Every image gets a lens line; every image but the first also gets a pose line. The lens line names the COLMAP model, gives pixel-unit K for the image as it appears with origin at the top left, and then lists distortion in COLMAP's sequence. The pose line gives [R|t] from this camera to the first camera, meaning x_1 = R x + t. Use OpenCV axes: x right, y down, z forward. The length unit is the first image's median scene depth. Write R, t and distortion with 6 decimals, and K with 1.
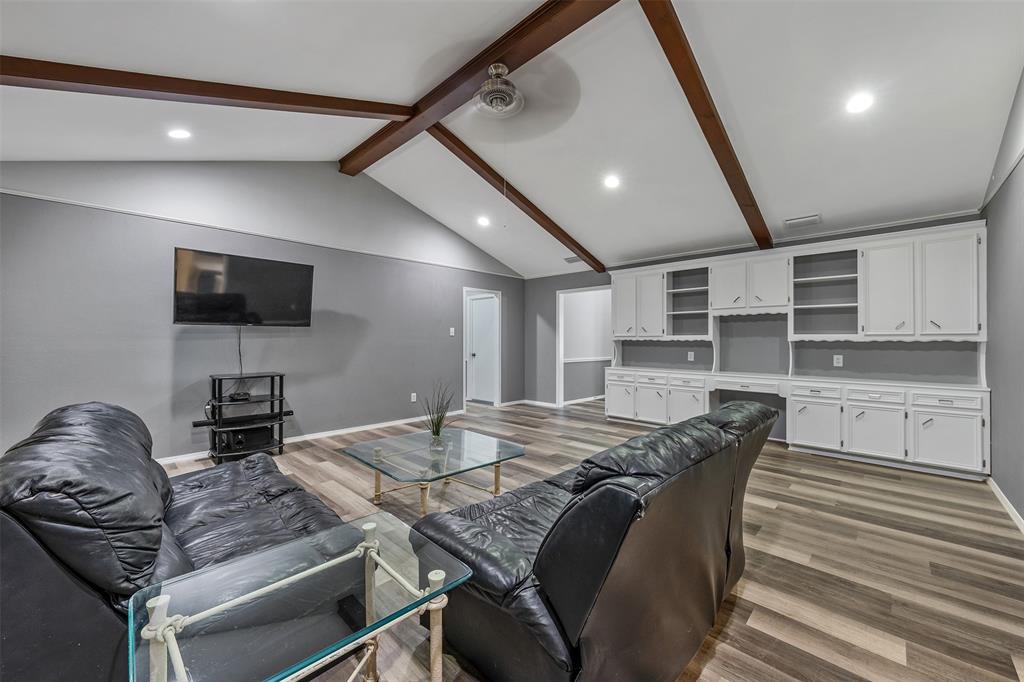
lens RADIAL K [[393.8, 0, 513.2], [0, 393.8, 333.7], [0, 0, 1]] dist [0.008045, 0.000103]
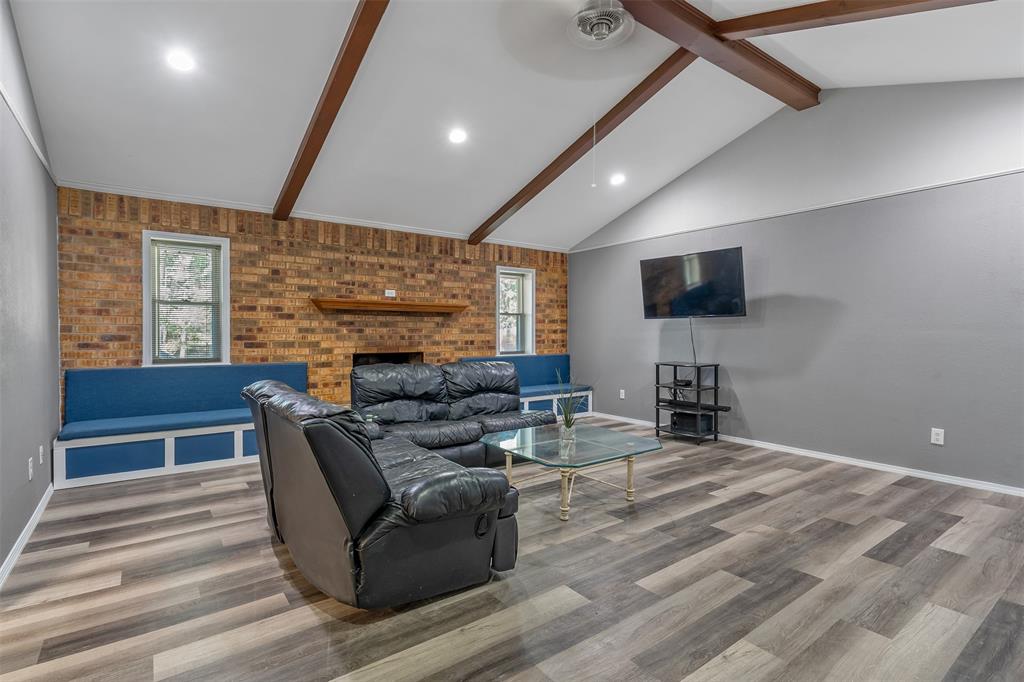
lens RADIAL K [[488.7, 0, 510.1], [0, 488.7, 338.7], [0, 0, 1]] dist [0.001497, -0.000785]
pose [[-0.163653, 0.012374, -0.986440, 0.703035], [0.014614, 0.999842, 0.010117, 0.014972], [0.986410, -0.012760, -0.163808, 0.721414]]
